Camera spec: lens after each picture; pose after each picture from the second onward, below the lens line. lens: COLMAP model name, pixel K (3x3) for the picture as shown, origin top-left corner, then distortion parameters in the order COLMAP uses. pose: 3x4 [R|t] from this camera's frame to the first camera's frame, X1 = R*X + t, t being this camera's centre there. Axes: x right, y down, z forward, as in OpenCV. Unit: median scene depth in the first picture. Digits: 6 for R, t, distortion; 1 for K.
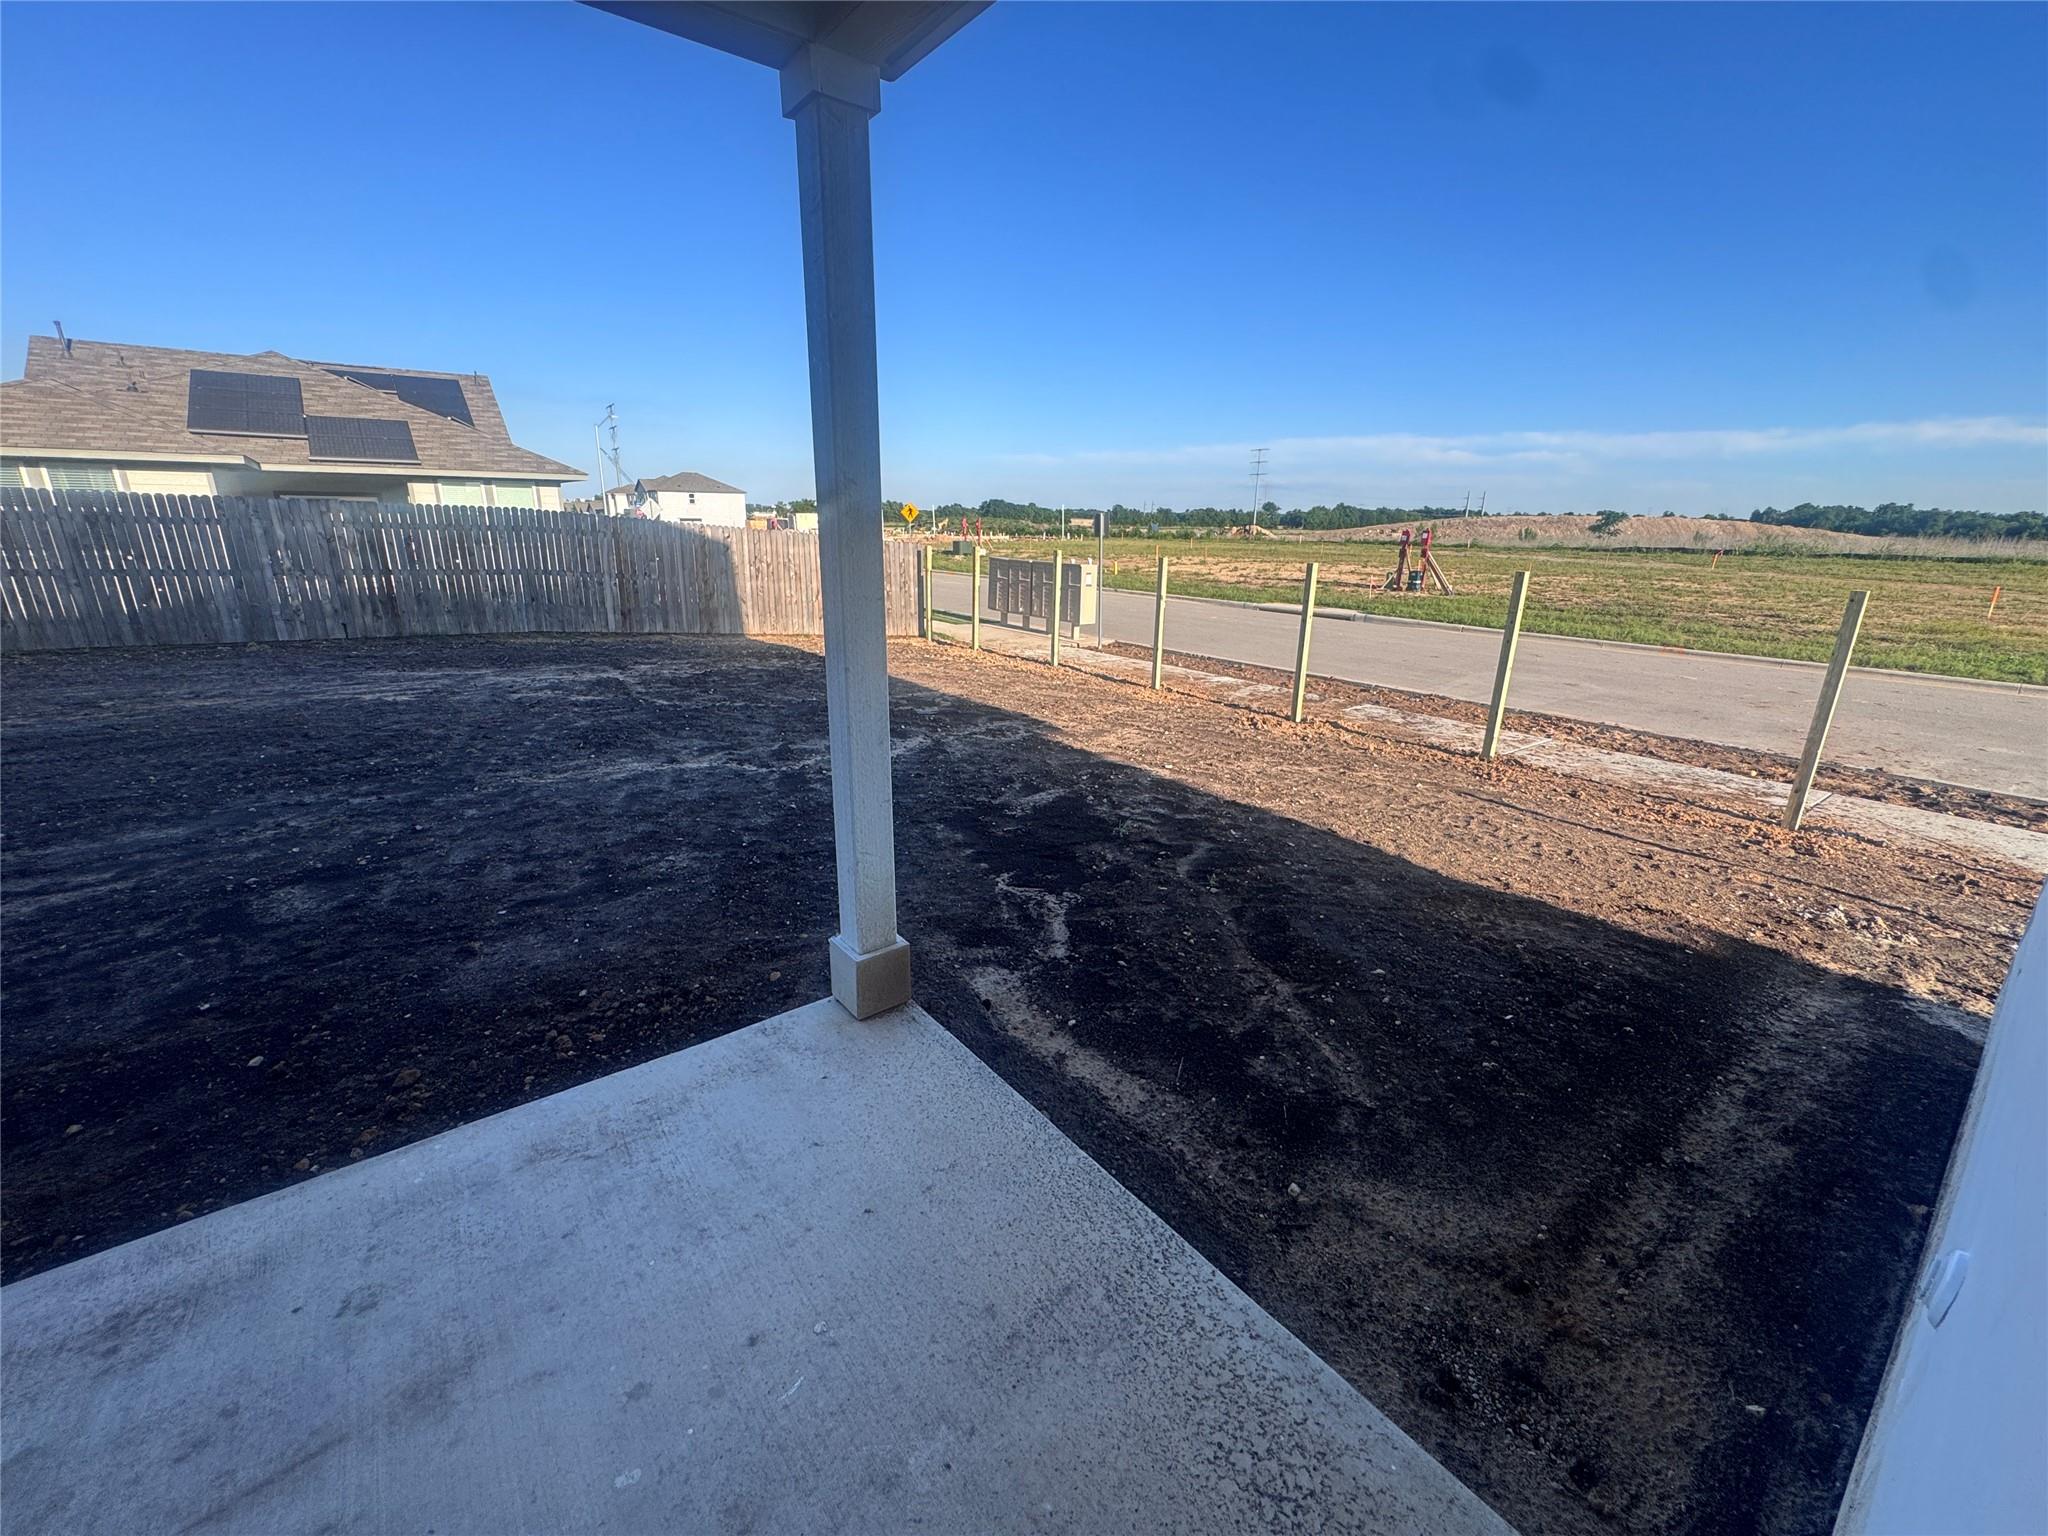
lens RADIAL K [[822.9, 0, 1021.4], [0, 822.9, 765.3], [0, 0, 1]] dist [-0.003480, 0.000426]
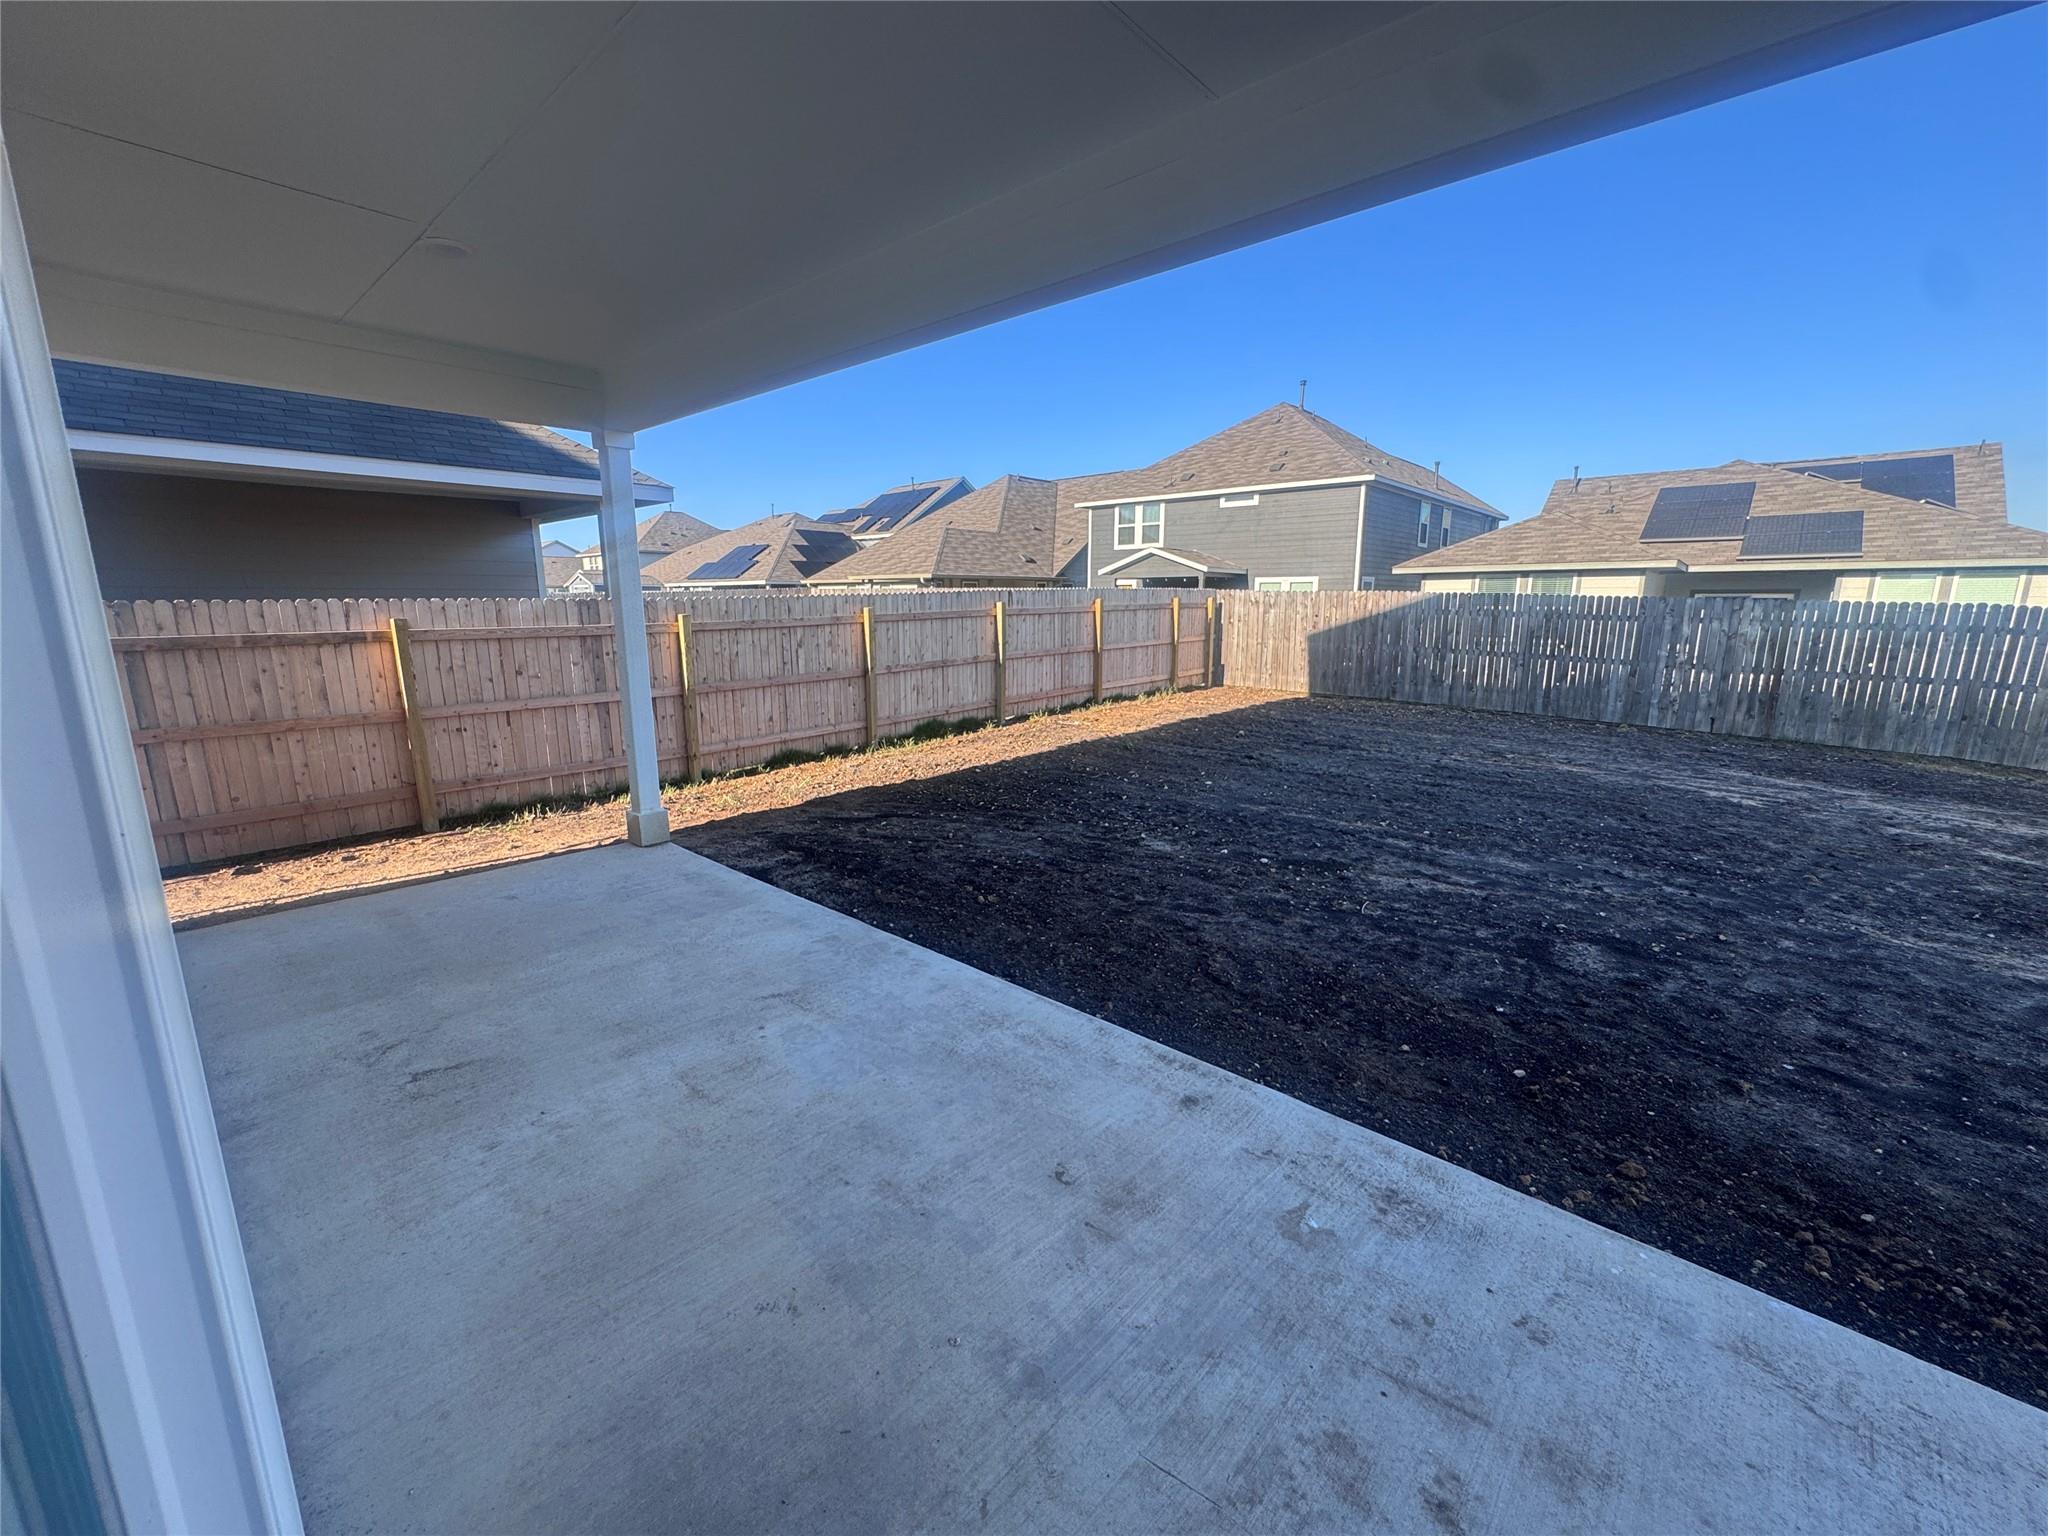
lens RADIAL K [[822.9, 0, 1022.5], [0, 822.9, 766.3], [0, 0, 1]] dist [-0.003480, 0.000426]
pose [[0.188456, 0.179346, -0.965567, -0.004730], [-0.282822, 0.951443, 0.121523, 0.000670], [0.940477, 0.250181, 0.230029, -0.021256]]
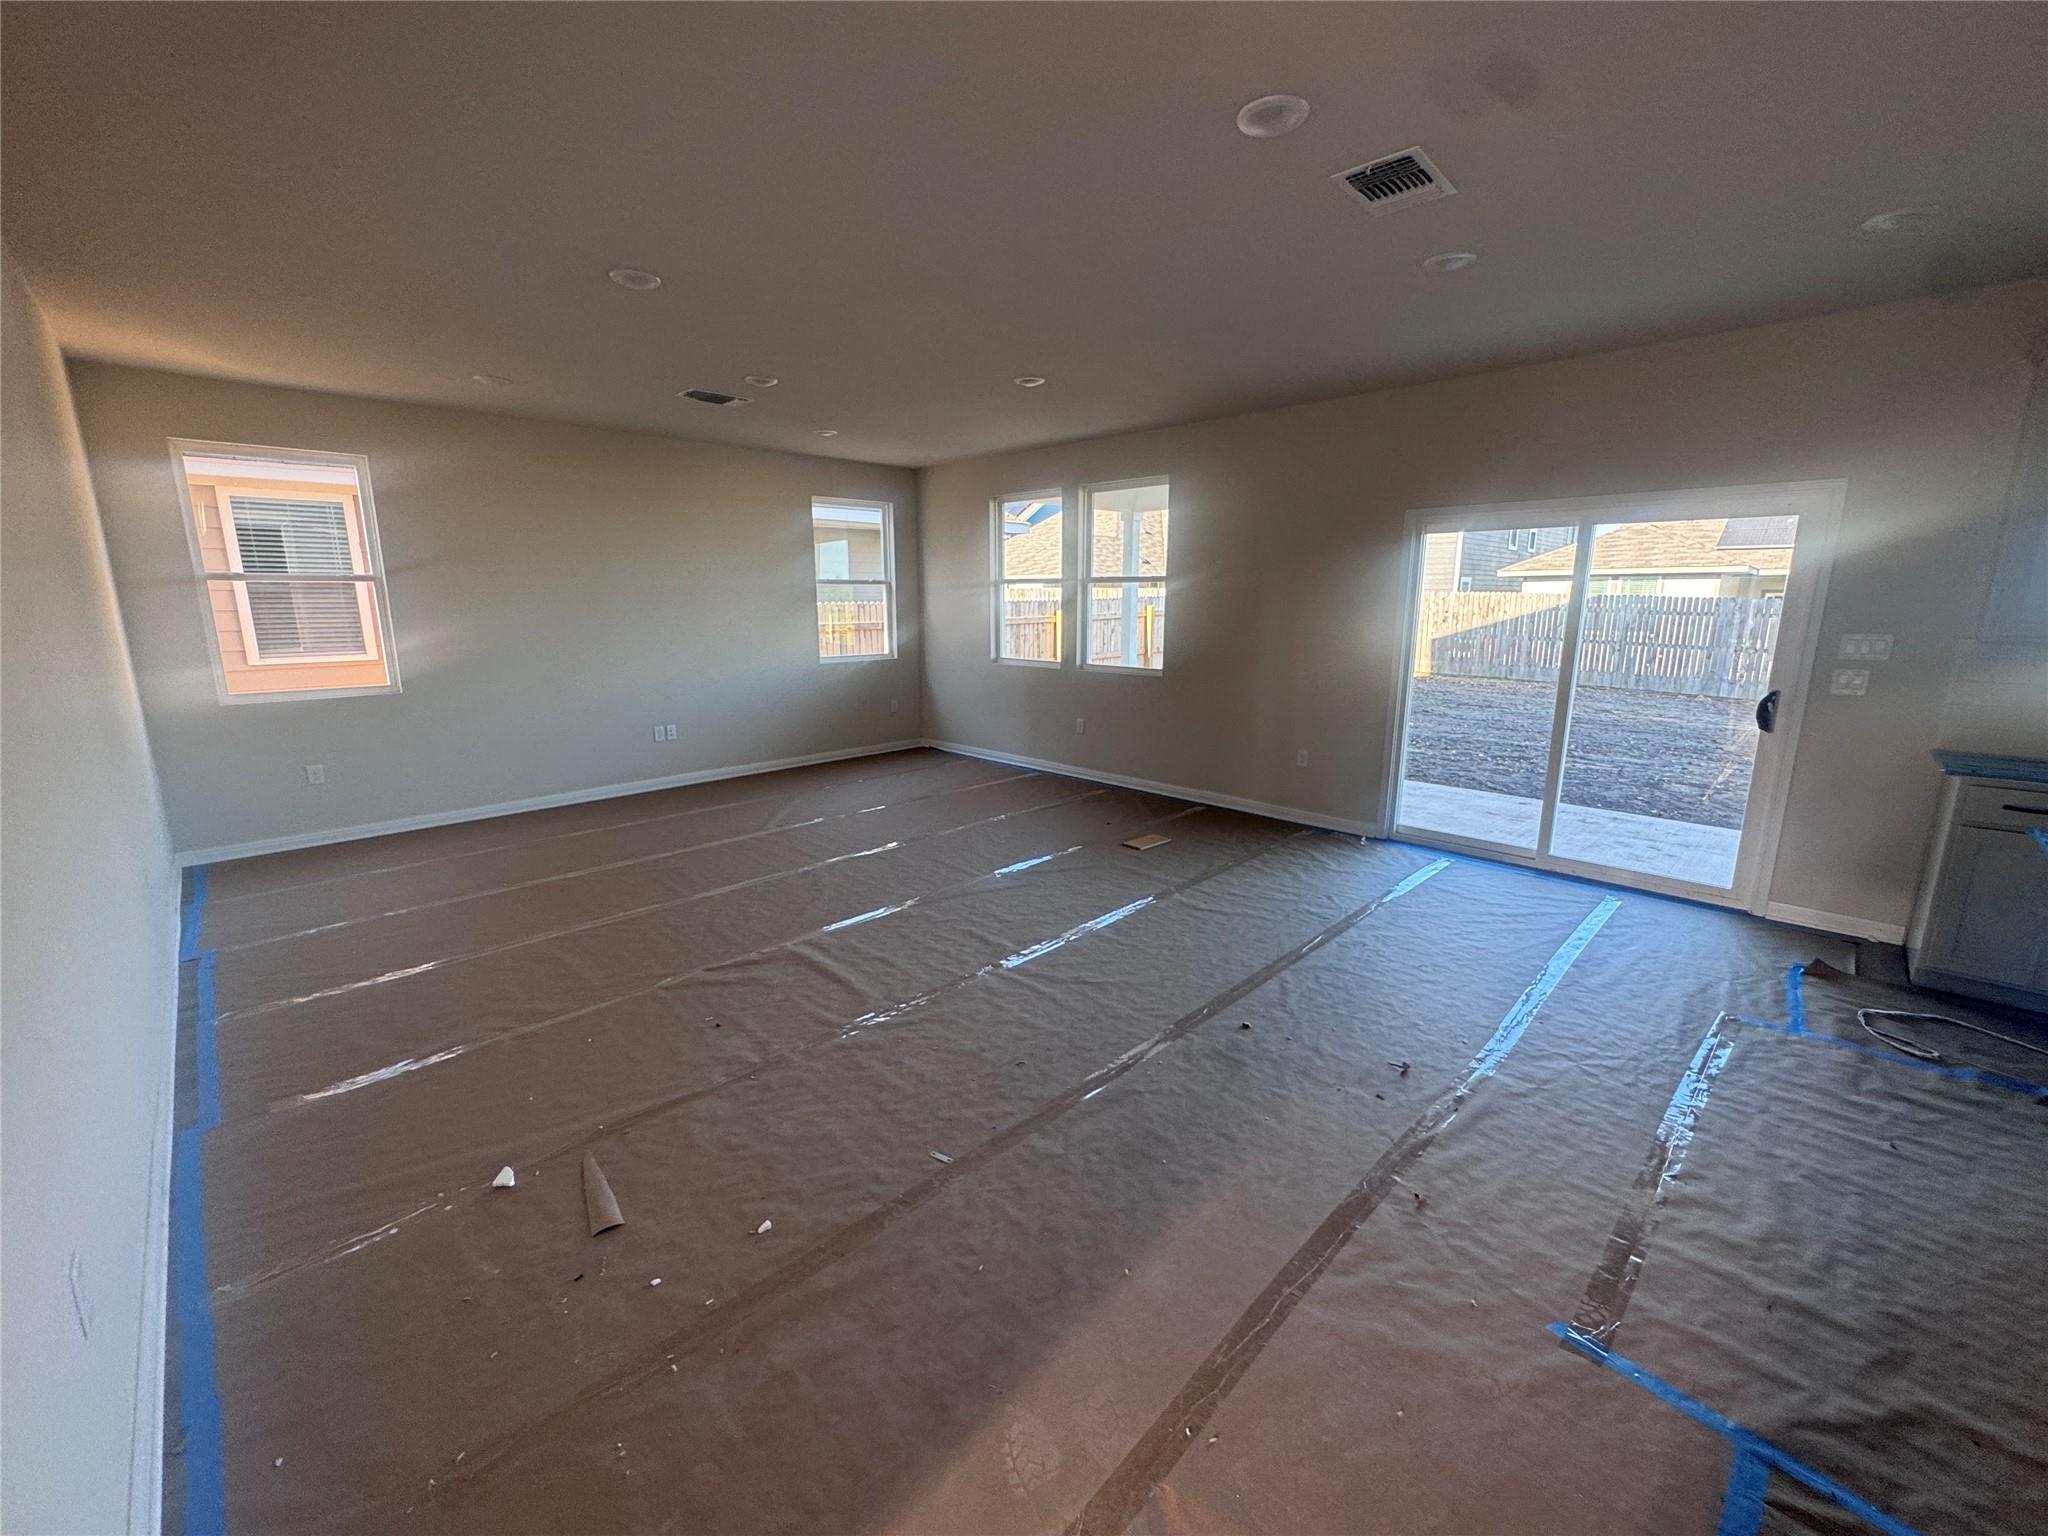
lens RADIAL K [[822.9, 0, 1028.3], [0, 822.9, 770.3], [0, 0, 1]] dist [-0.003480, 0.000426]
pose [[0.136039, 0.190171, -0.972280, 0.576424], [-0.286589, 0.946998, 0.145127, 0.180128], [0.948346, 0.258902, 0.183329, -0.615345]]
